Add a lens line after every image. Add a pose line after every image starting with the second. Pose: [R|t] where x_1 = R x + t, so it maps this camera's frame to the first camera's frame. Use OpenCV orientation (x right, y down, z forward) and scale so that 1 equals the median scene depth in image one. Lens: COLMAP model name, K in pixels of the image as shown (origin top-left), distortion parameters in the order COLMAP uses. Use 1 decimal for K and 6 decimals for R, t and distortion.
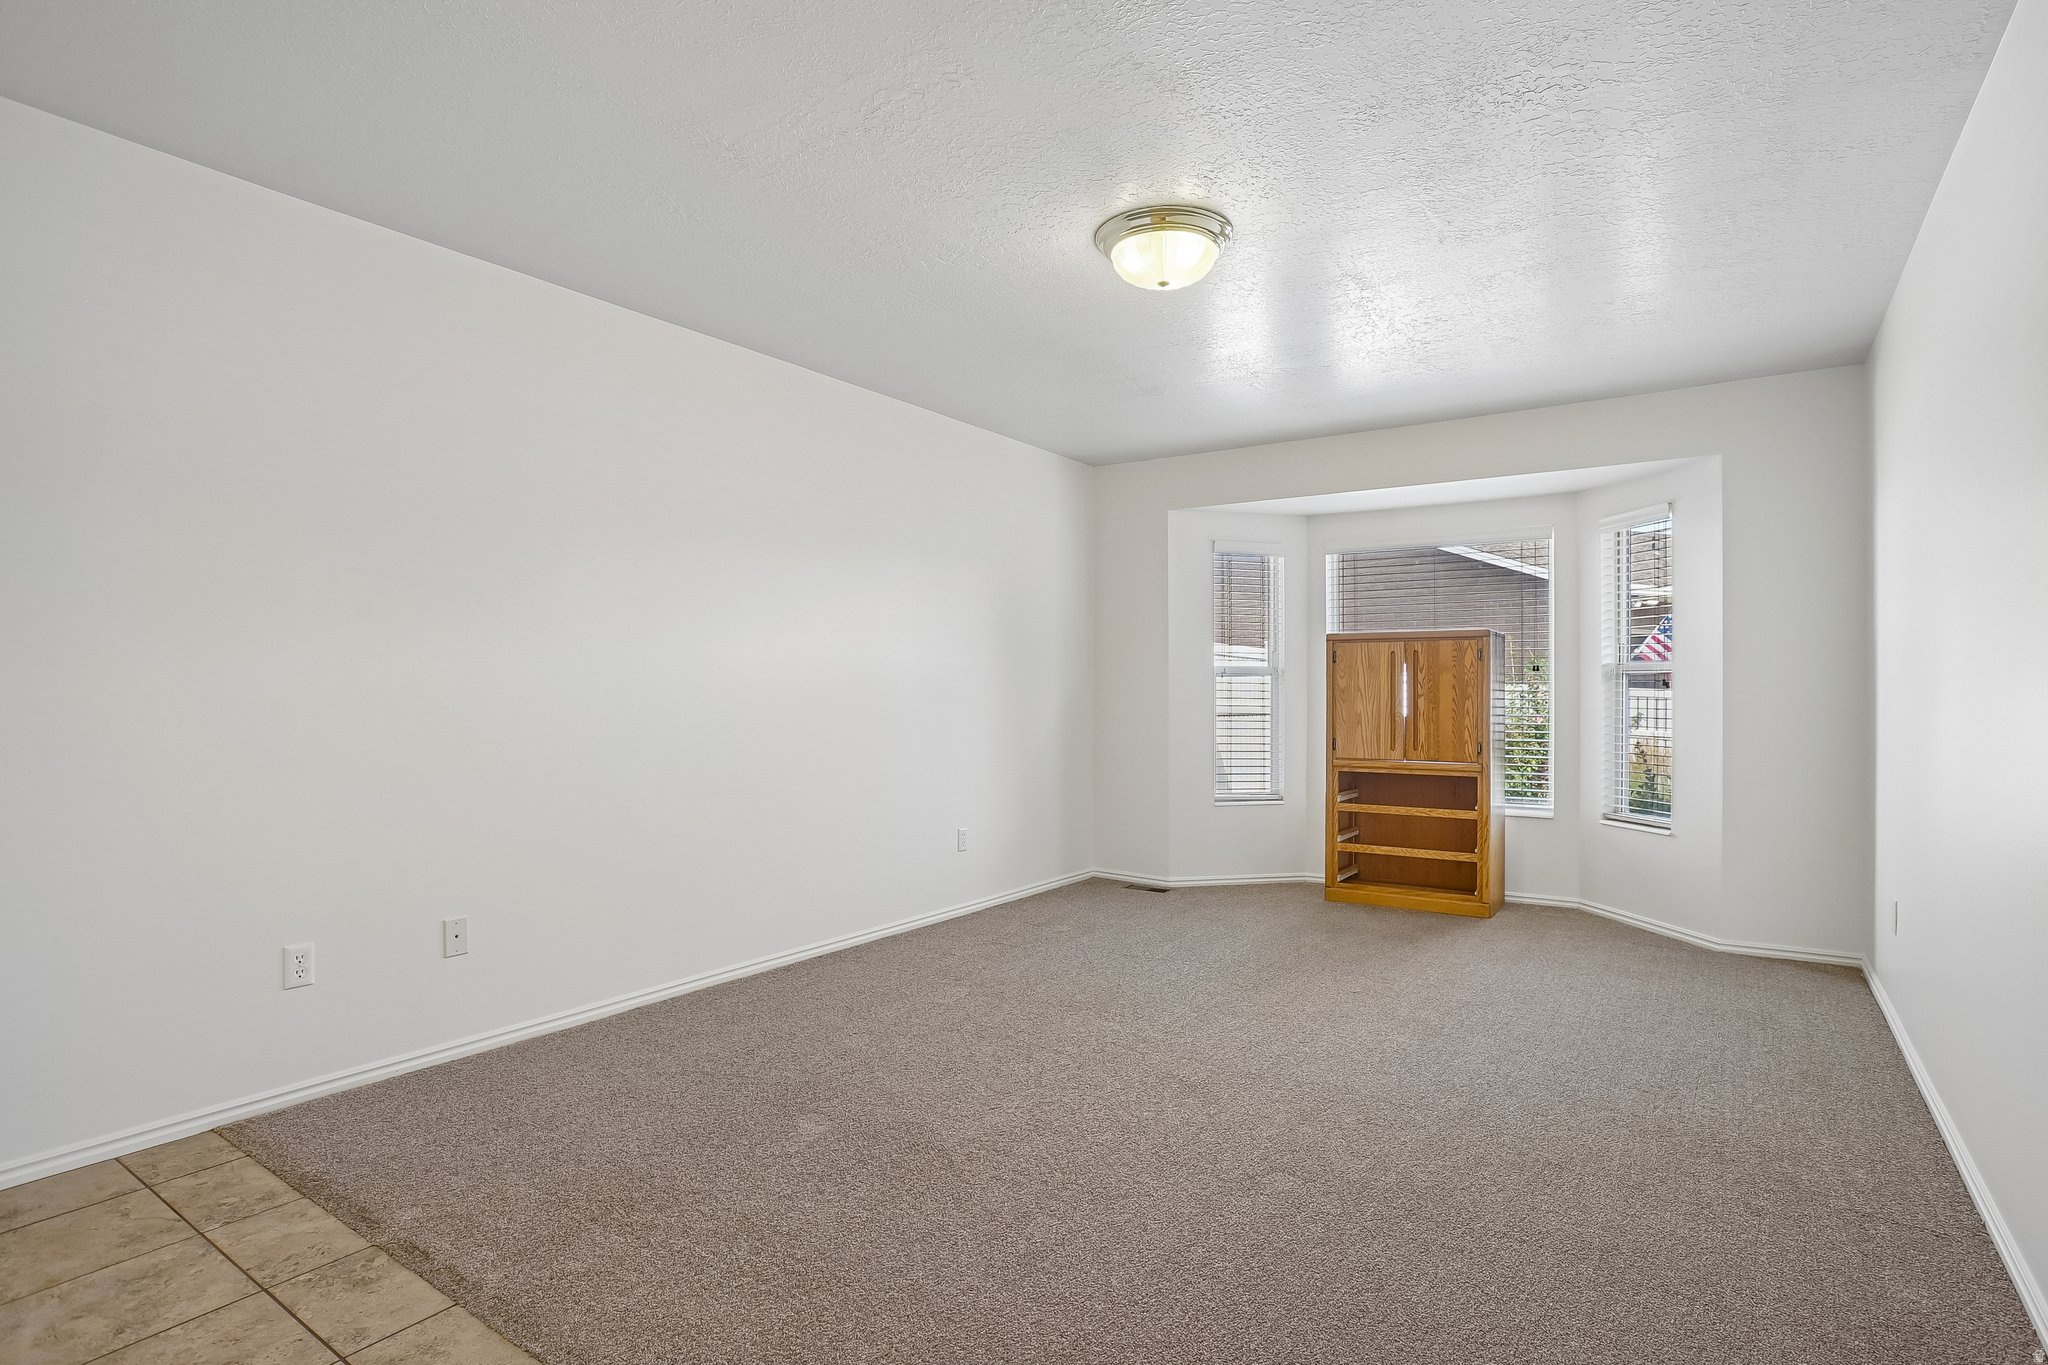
lens RADIAL K [[1016.9, 0, 1028.5], [0, 1016.9, 683.1], [0, 0, 1]] dist [0.000121, 0.000074]
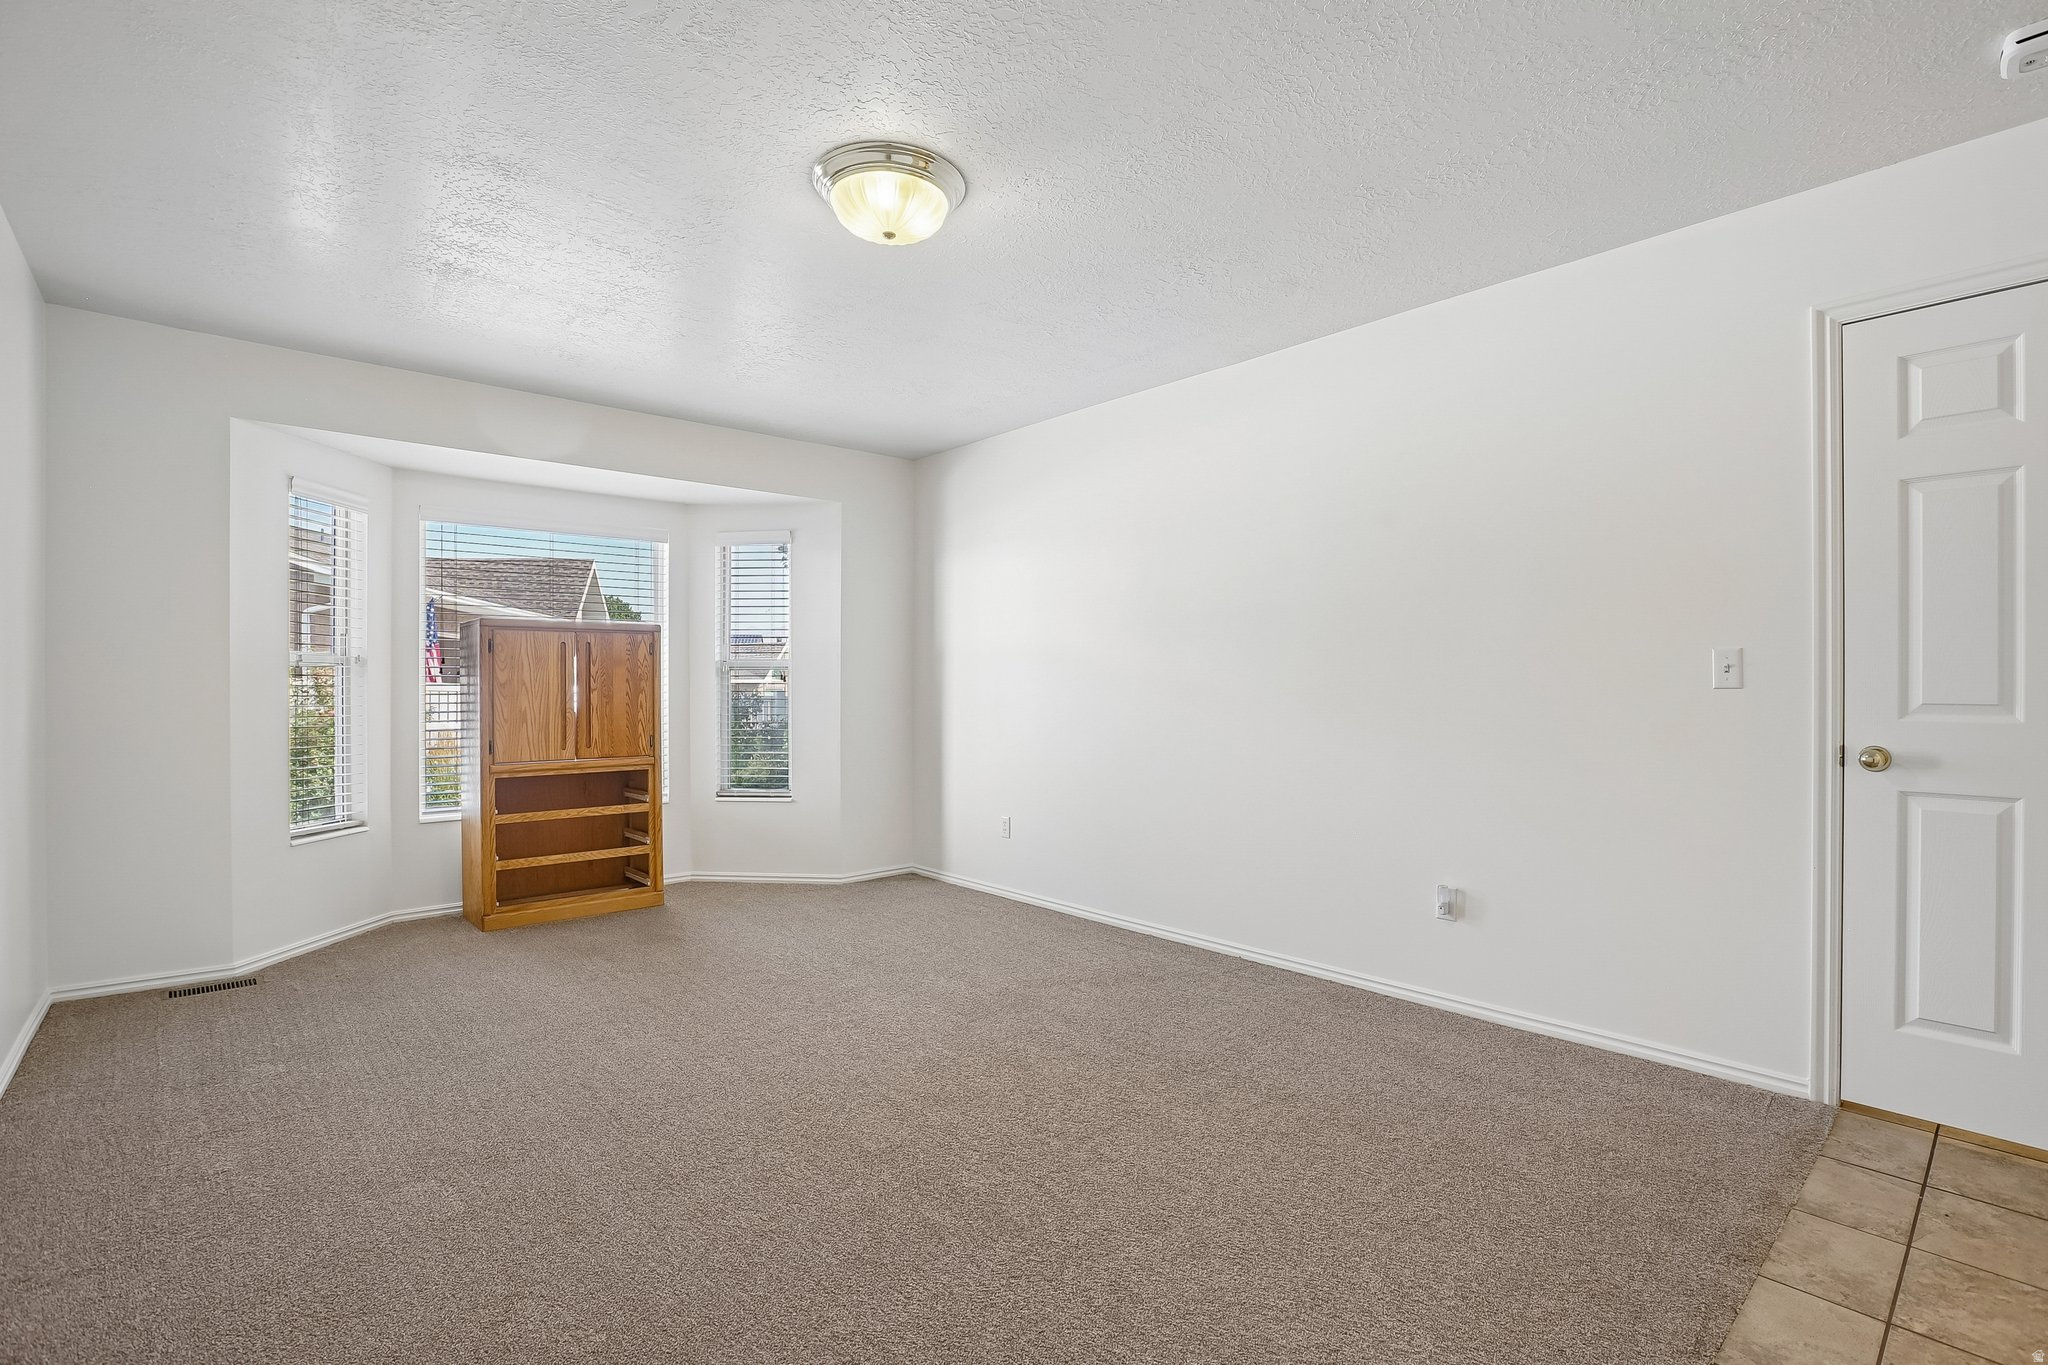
lens RADIAL K [[957.7, 0, 1026.0], [0, 957.7, 688.4], [0, 0, 1]] dist [-0.002668, -0.000145]
pose [[0.275795, -0.004224, 0.961207, -0.359430], [-0.005877, 0.999964, 0.006081, 0.003080], [-0.961199, -0.007326, 0.275760, 0.357823]]
